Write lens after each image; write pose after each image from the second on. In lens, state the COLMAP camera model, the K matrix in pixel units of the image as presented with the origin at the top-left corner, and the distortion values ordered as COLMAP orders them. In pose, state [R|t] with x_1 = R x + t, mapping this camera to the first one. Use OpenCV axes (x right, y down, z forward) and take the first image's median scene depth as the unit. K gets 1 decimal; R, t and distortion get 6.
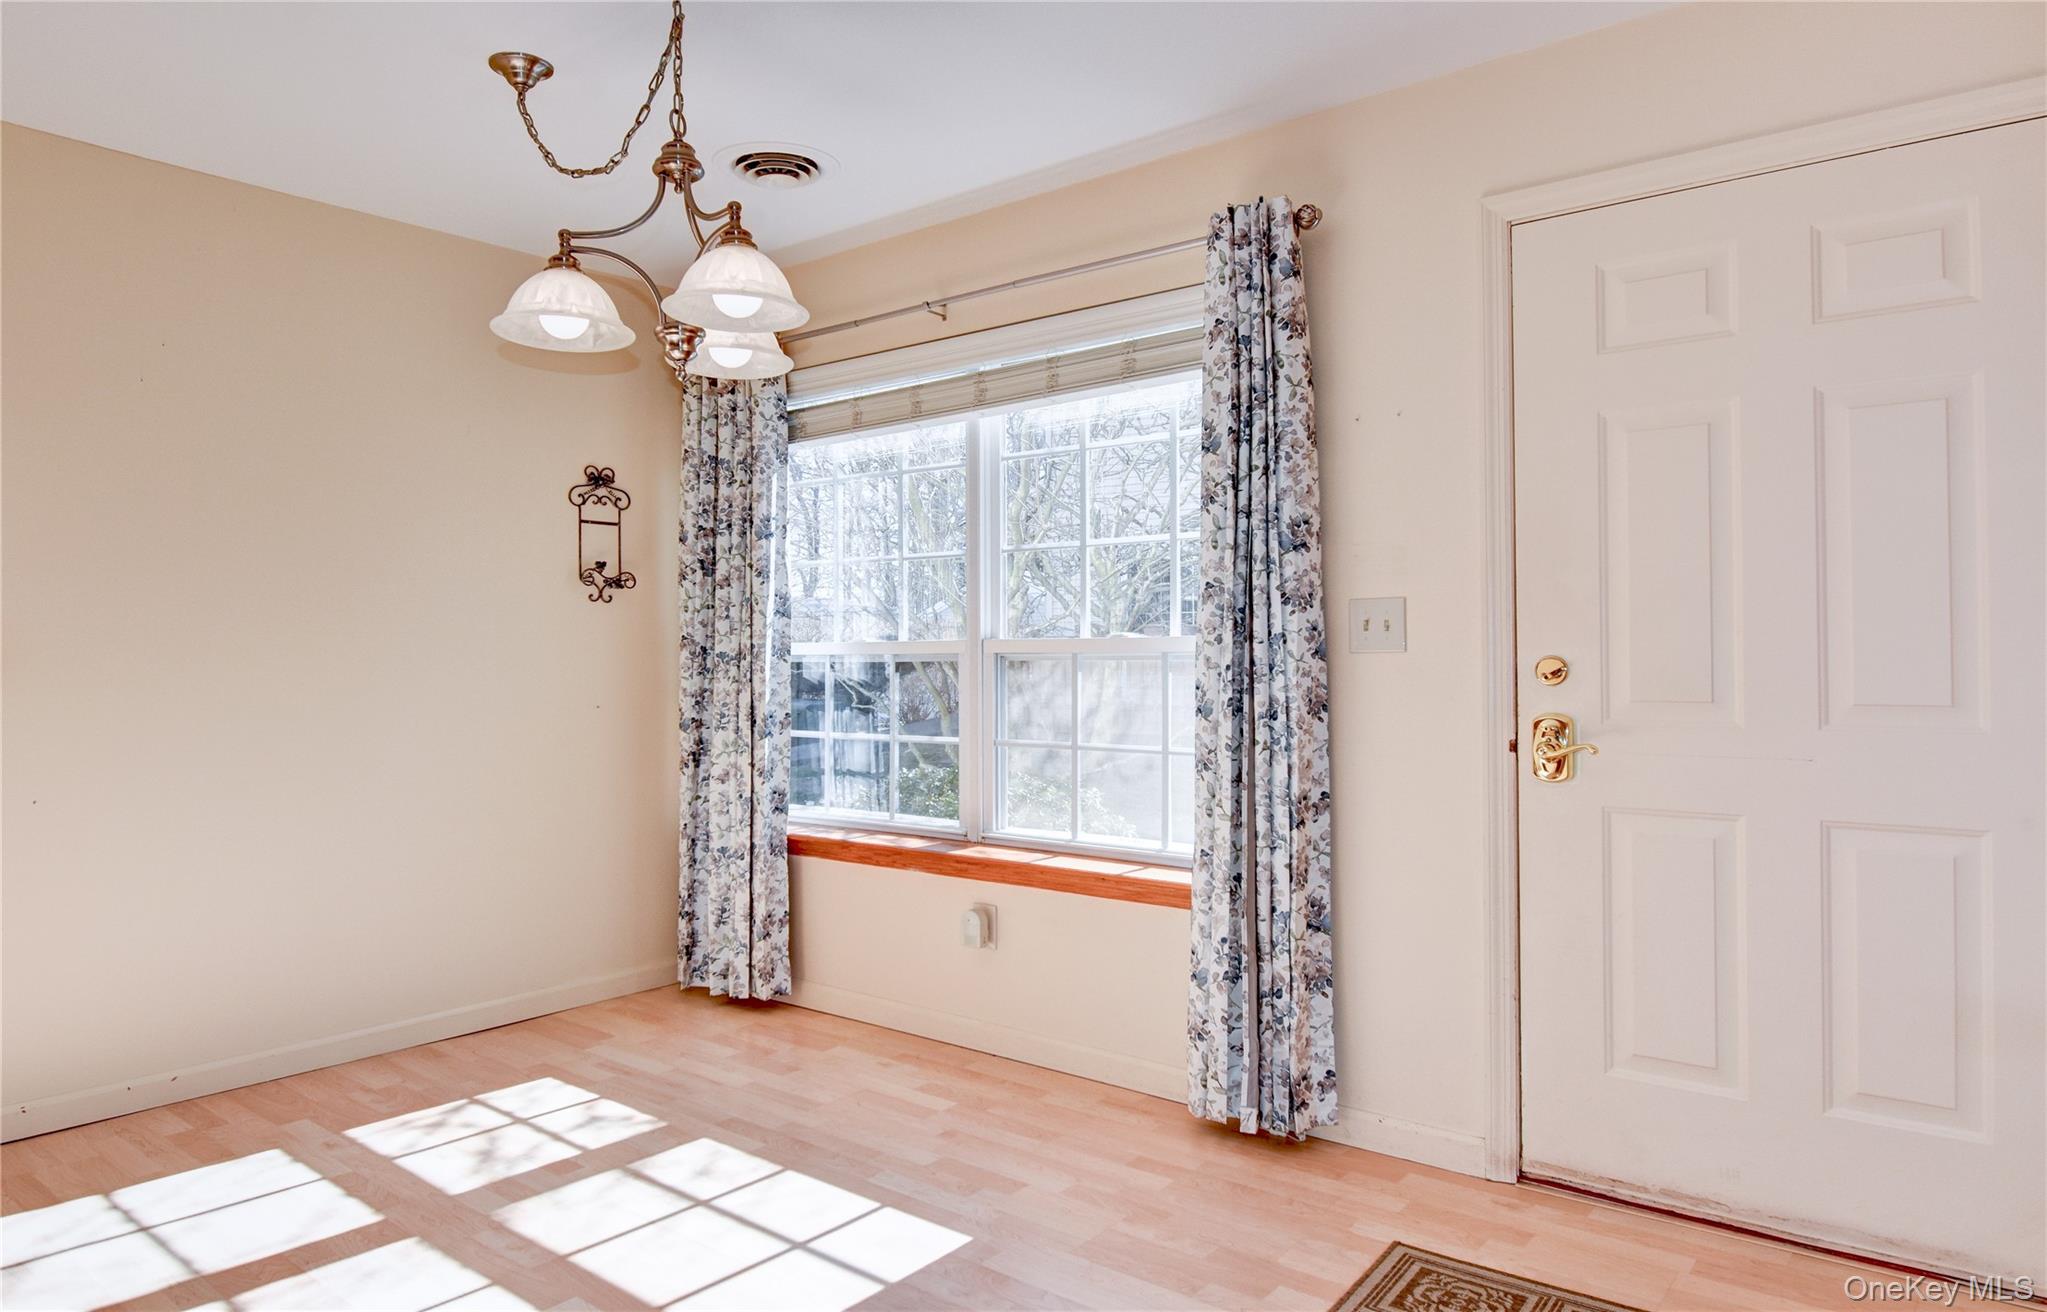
lens RADIAL K [[1298.8, 0, 1024.9], [0, 1298.8, 628.7], [0, 0, 1]] dist [0.029979, 0.000105]
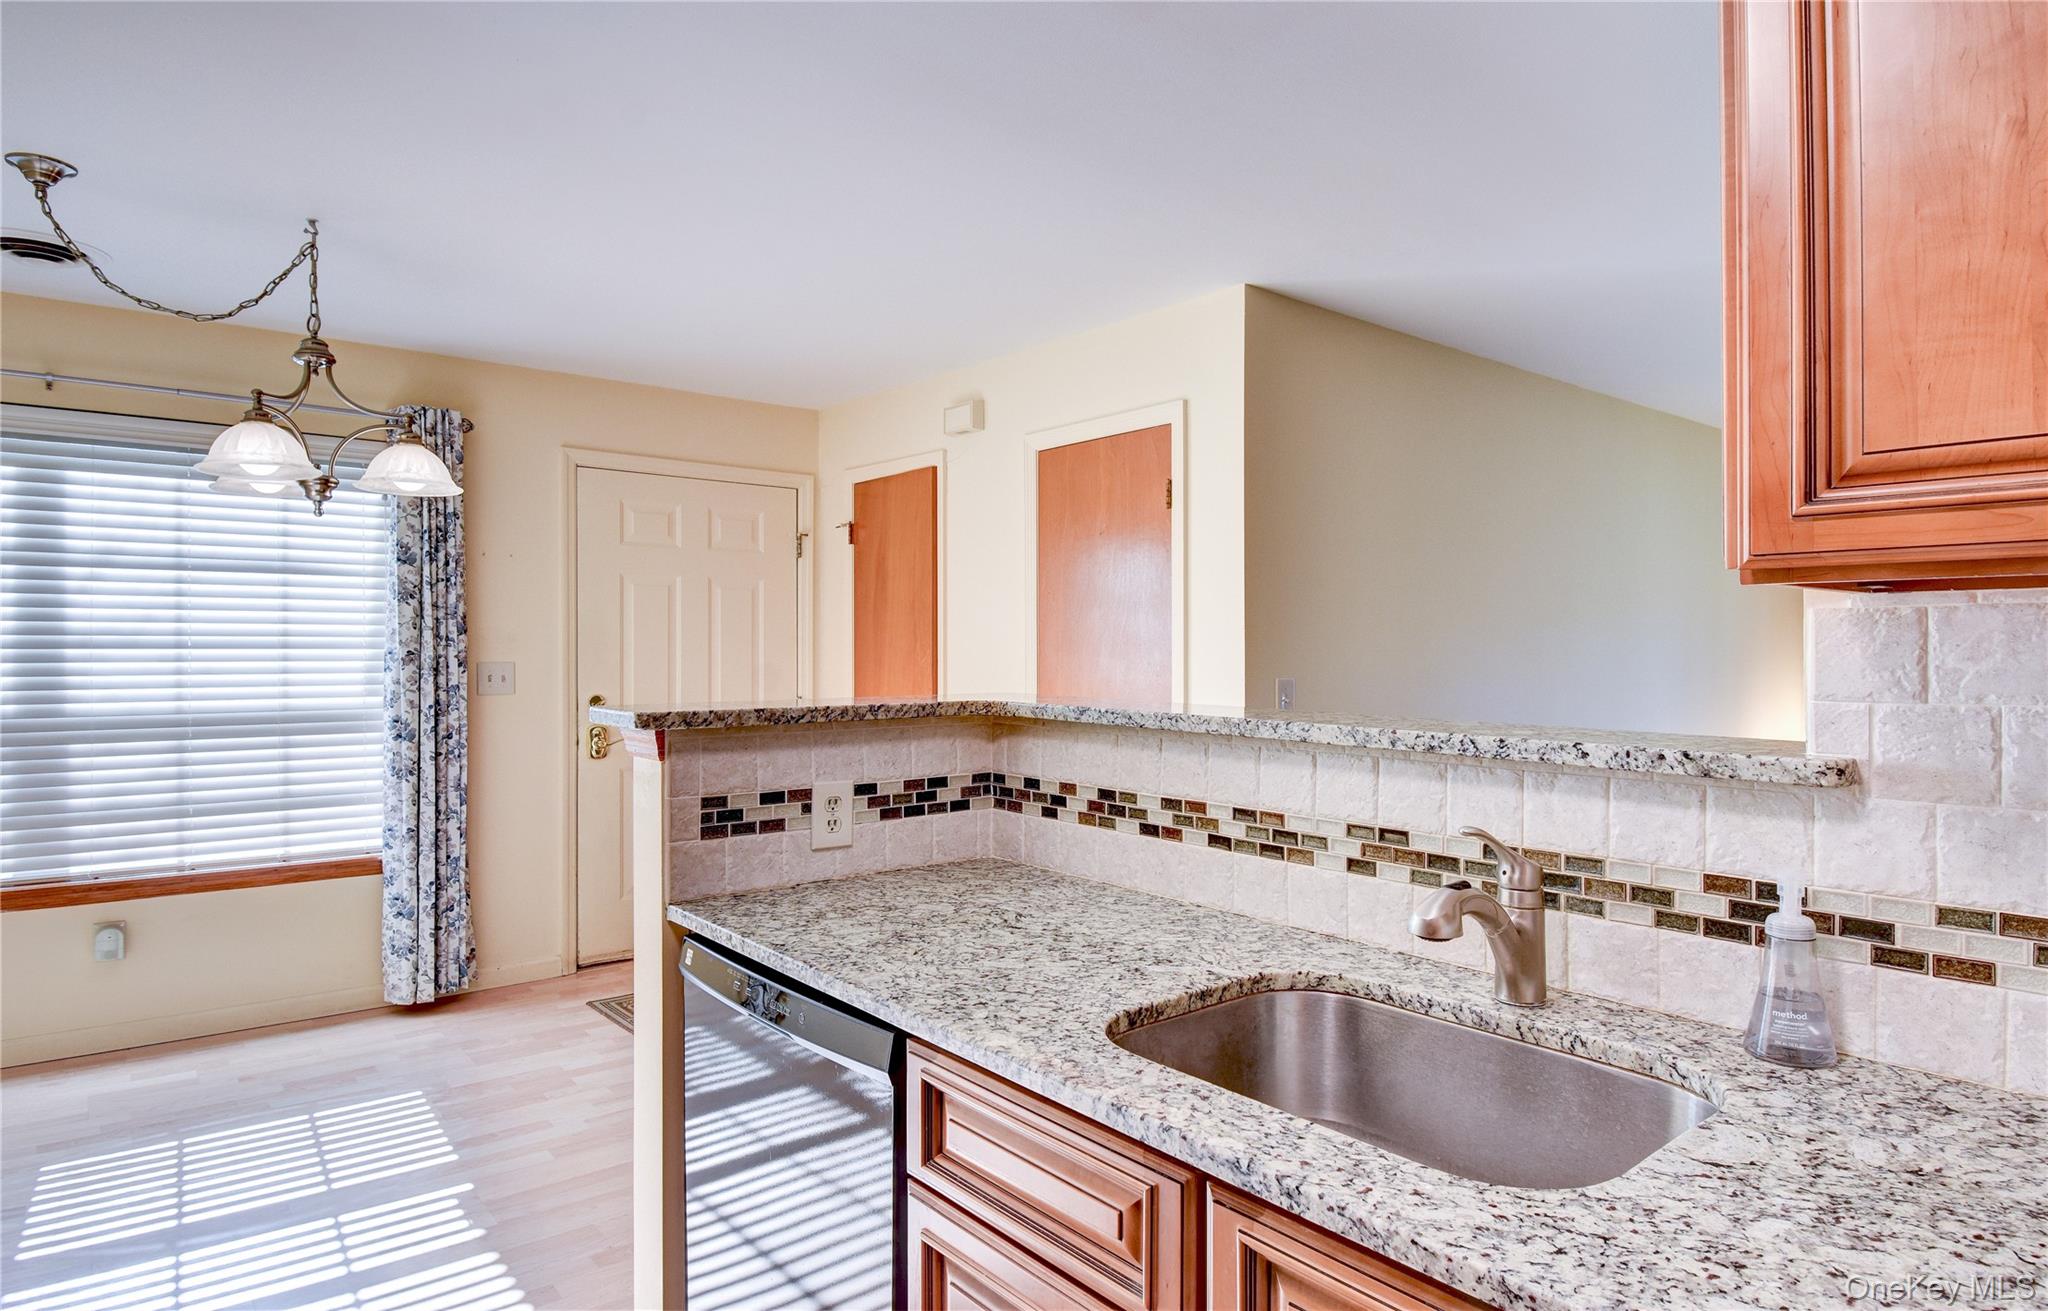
lens RADIAL K [[1123.4, 0, 1015.0], [0, 1123.4, 651.1], [0, 0, 1]] dist [0.014896, -0.026747]
pose [[0.193527, -0.001926, 0.981093, -1.023954], [-0.024693, 0.999672, 0.006833, -0.063882], [-0.980784, -0.025548, 0.193416, 0.057931]]
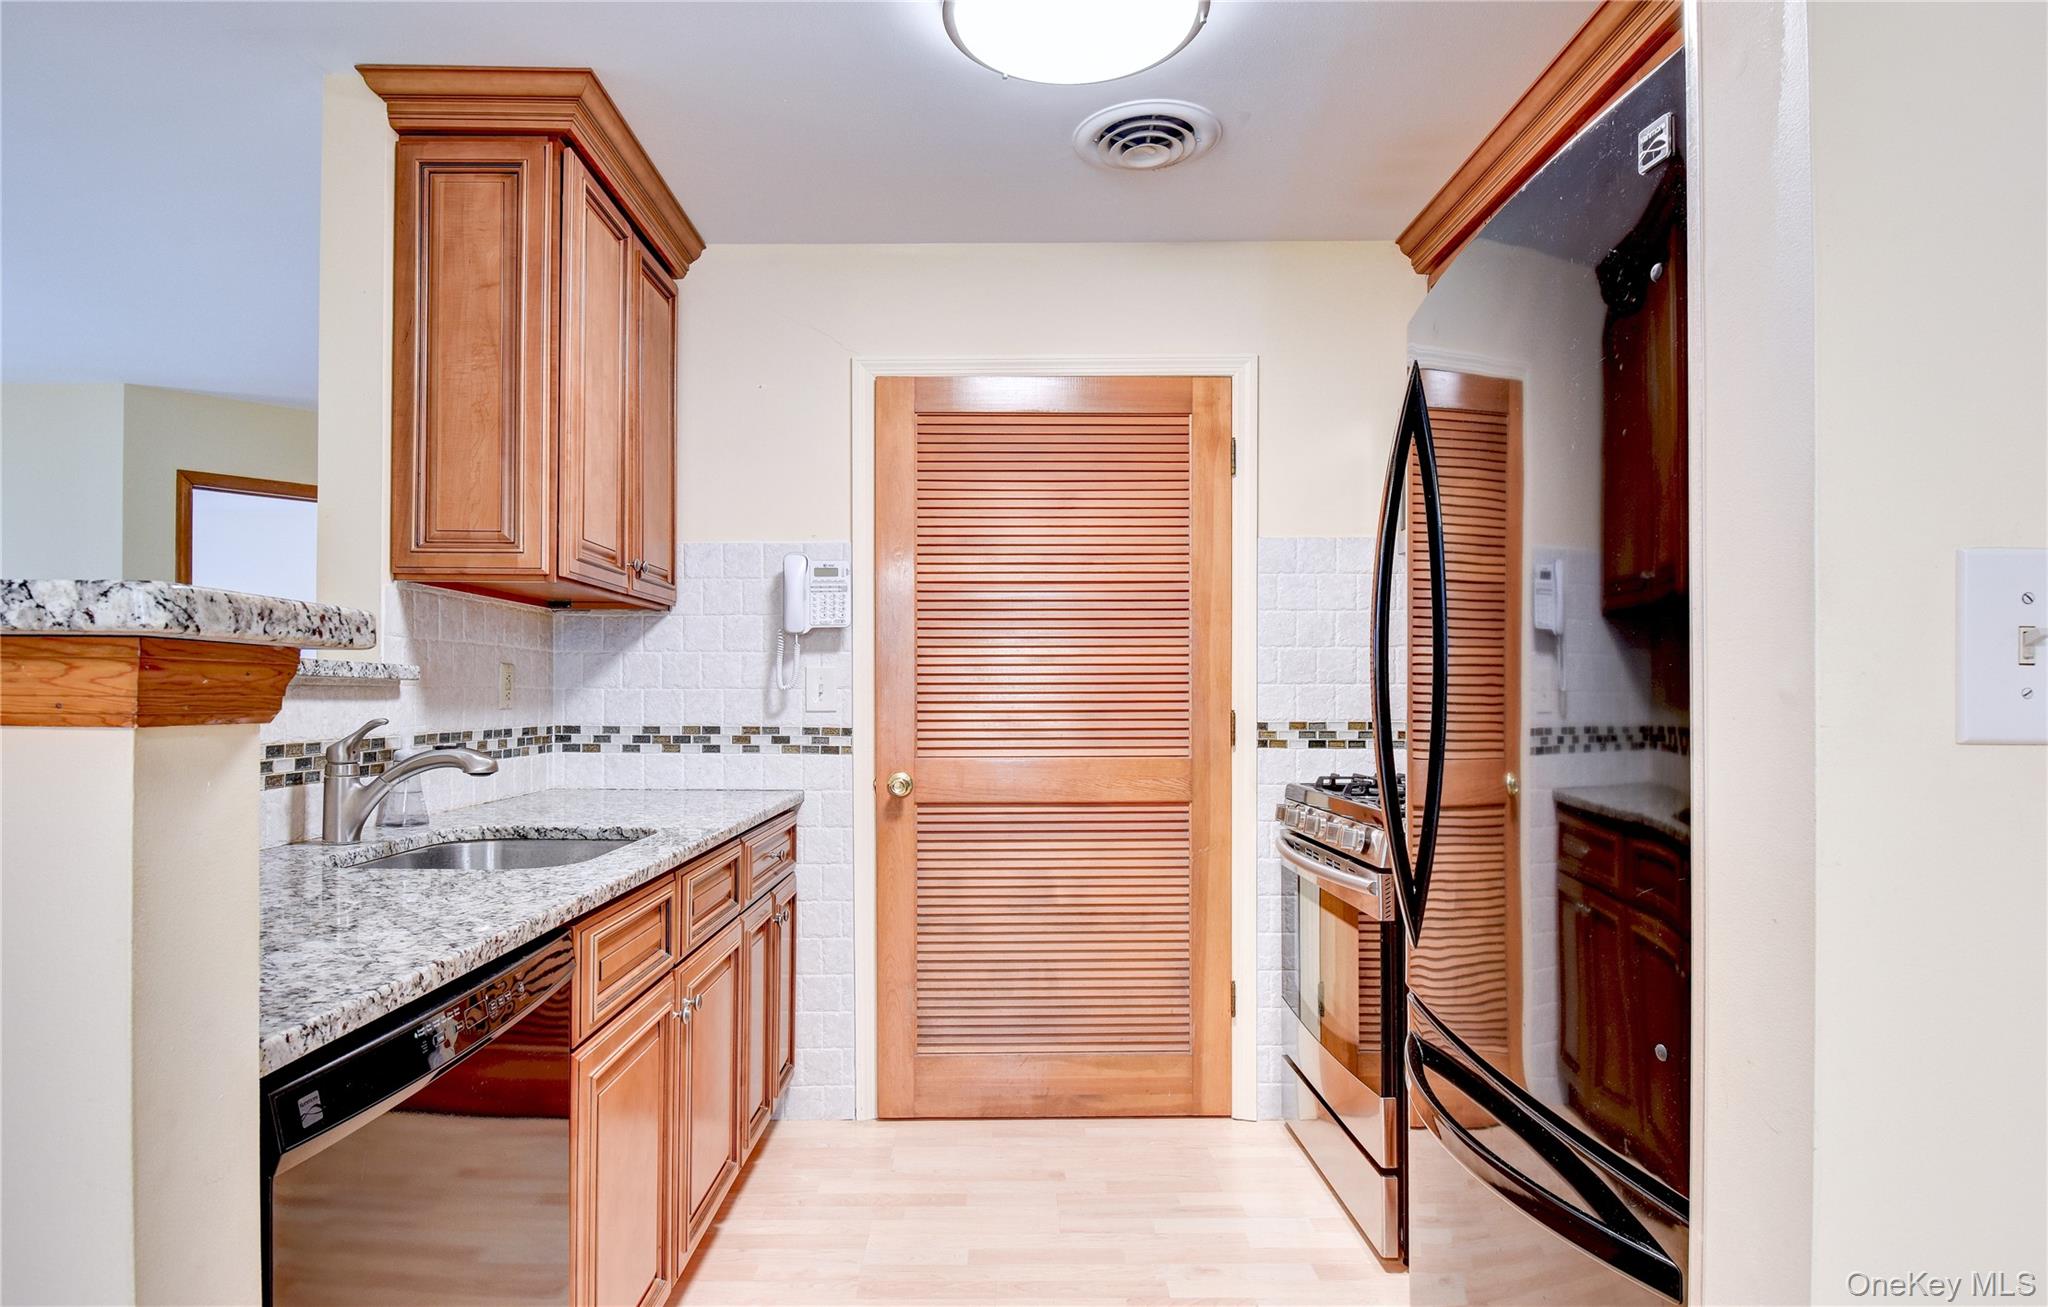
lens RADIAL K [[1144.2, 0, 983.2], [0, 1144.2, 689.6], [0, 0, 1]] dist [-0.002198, -0.001846]
pose [[-0.778481, -0.005669, -0.627642, -0.411767], [0.013653, 0.999570, -0.025962, 0.009206], [0.627519, -0.028780, -0.778069, 0.688746]]
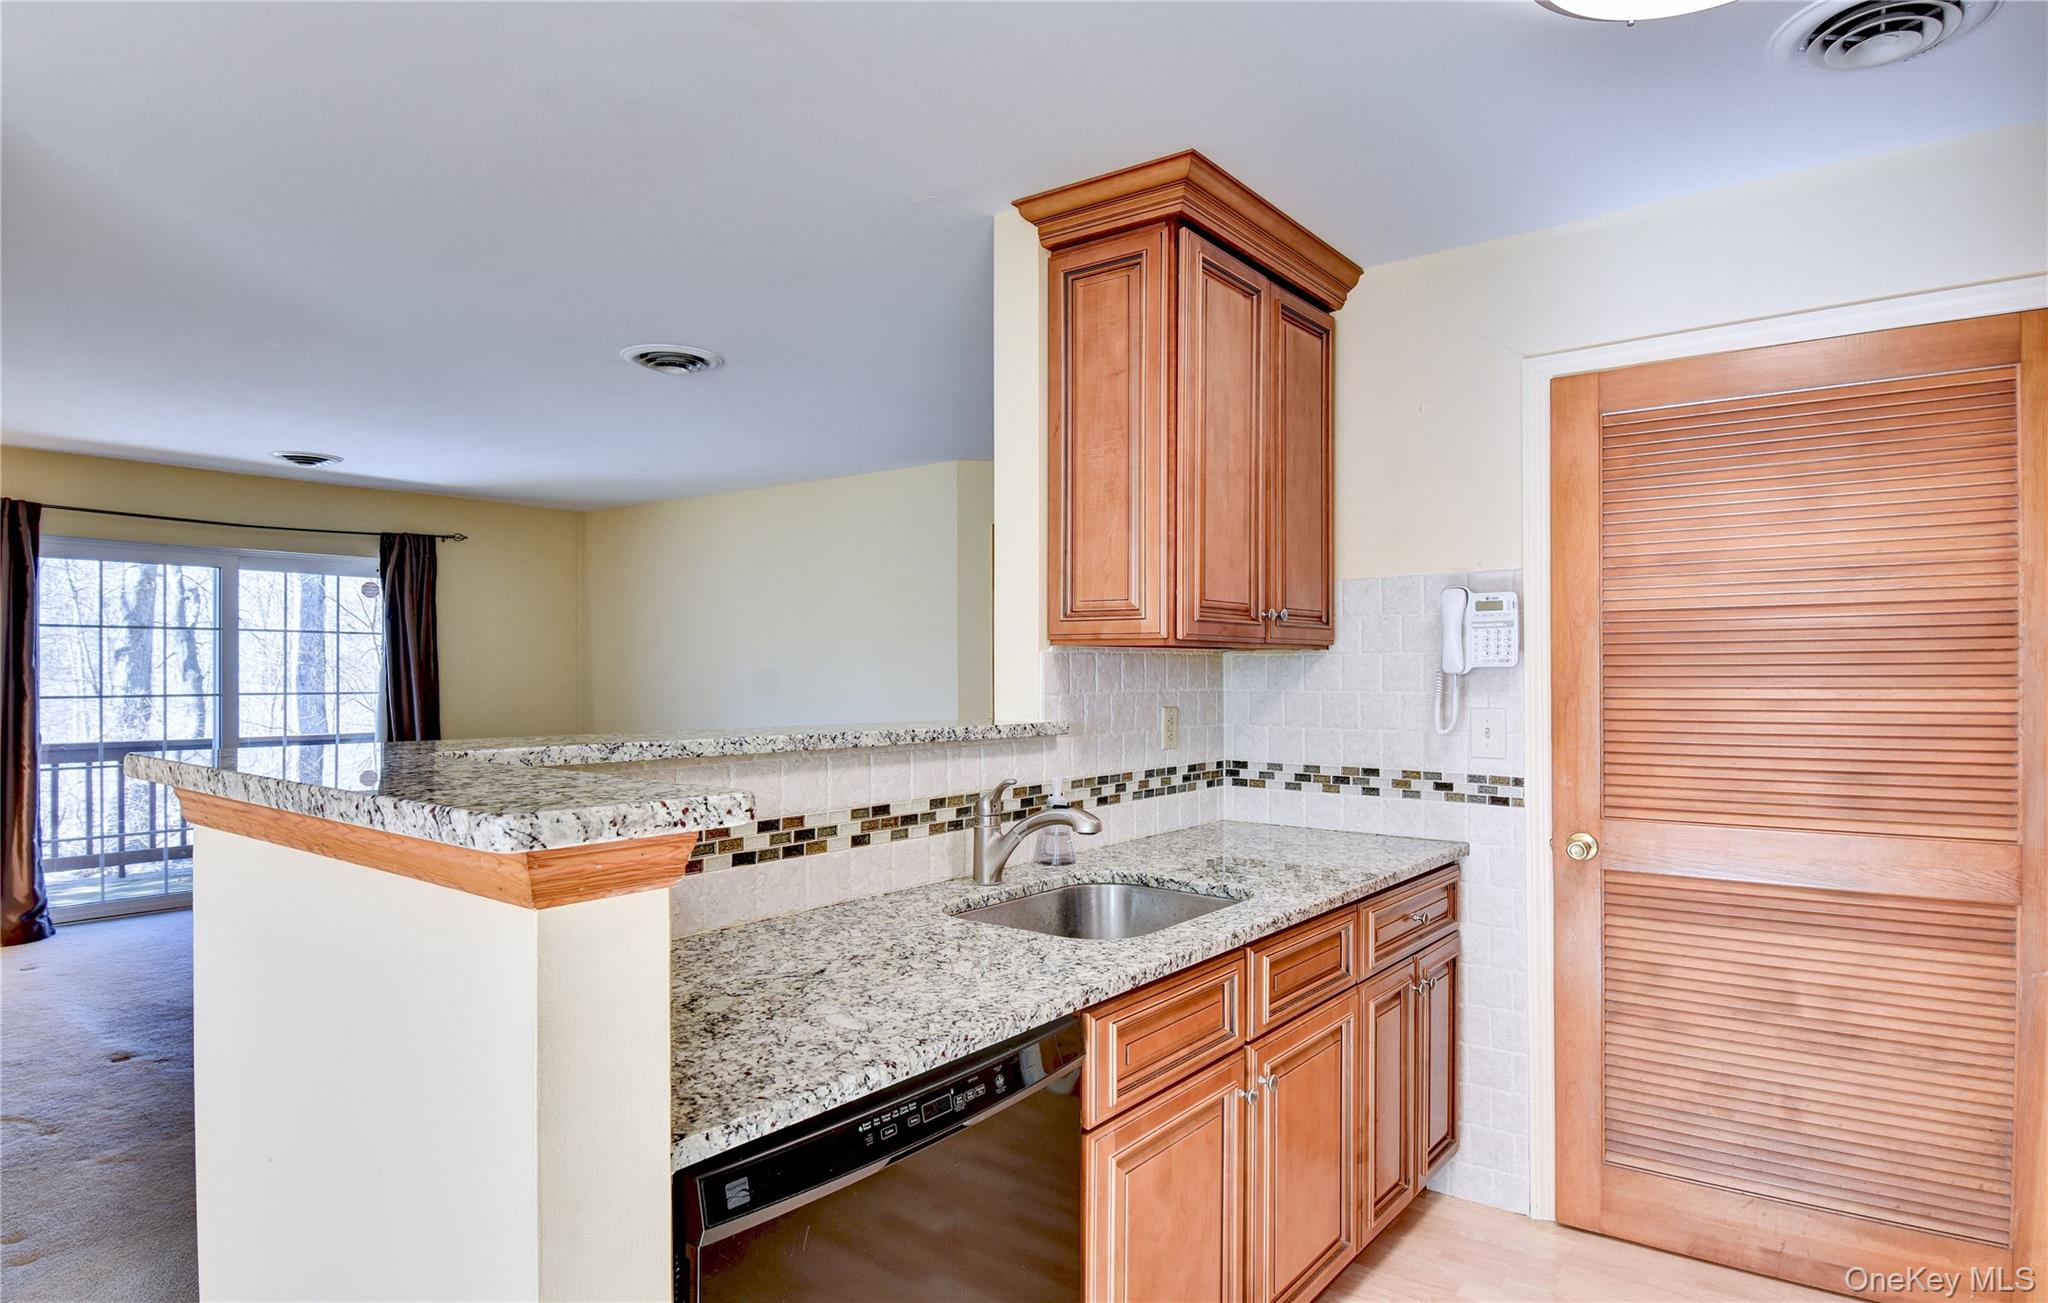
lens RADIAL K [[1128.1, 0, 1044.9], [0, 1128.1, 675.6], [0, 0, 1]] dist [0.018147, -0.030978]
pose [[-0.999380, 0.000879, -0.035207, -0.550003], [0.001627, 0.999774, -0.021215, -0.048035], [0.035180, -0.021259, -0.999155, 0.707070]]
